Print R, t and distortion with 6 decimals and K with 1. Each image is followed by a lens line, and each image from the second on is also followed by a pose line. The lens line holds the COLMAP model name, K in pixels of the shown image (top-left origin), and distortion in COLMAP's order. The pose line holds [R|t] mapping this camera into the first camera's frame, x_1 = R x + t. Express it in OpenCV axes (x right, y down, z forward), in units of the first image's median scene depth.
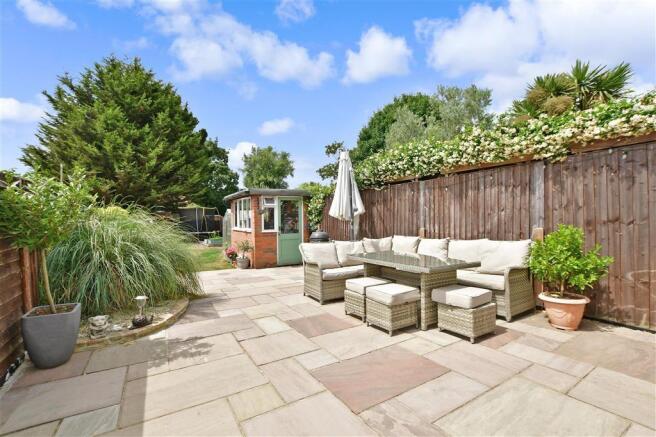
lens RADIAL K [[288.2, 0, 330.4], [0, 288.2, 219.7], [0, 0, 1]] dist [-0.023714, -0.000092]
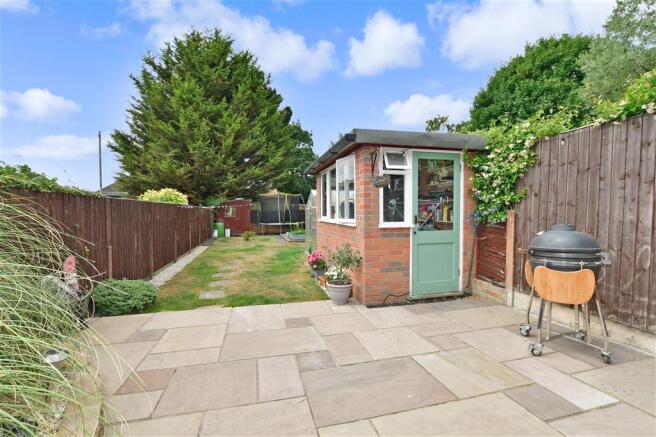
lens RADIAL K [[288.2, 0, 330.4], [0, 288.2, 219.7], [0, 0, 1]] dist [-0.023714, -0.000092]
pose [[0.958349, 0.011003, -0.285388, -0.088300], [-0.003102, 0.999600, 0.028122, 0.008822], [0.285583, -0.026065, 0.957999, 0.260002]]
